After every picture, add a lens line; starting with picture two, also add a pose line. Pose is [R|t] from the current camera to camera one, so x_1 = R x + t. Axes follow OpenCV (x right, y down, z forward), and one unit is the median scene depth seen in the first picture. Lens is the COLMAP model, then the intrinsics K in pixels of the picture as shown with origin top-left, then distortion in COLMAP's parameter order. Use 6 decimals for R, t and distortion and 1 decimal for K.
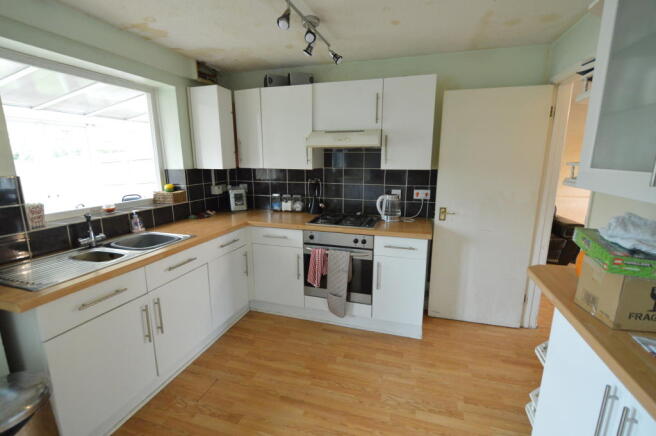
lens RADIAL K [[291.5, 0, 329.3], [0, 291.5, 217.5], [0, 0, 1]] dist [0.000875, -0.000142]
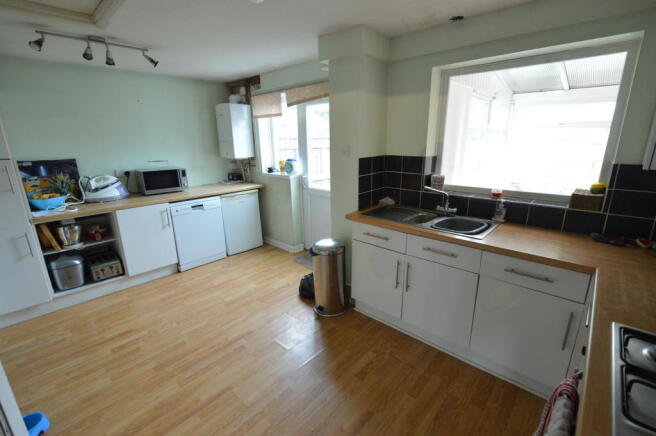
lens RADIAL K [[291.5, 0, 329.3], [0, 291.5, 217.5], [0, 0, 1]] dist [0.000875, -0.000142]
pose [[-0.430622, 0.247224, -0.868012, 0.512541], [-0.163423, 0.924495, 0.344385, -0.241309], [0.887614, 0.290153, -0.357706, 0.972903]]
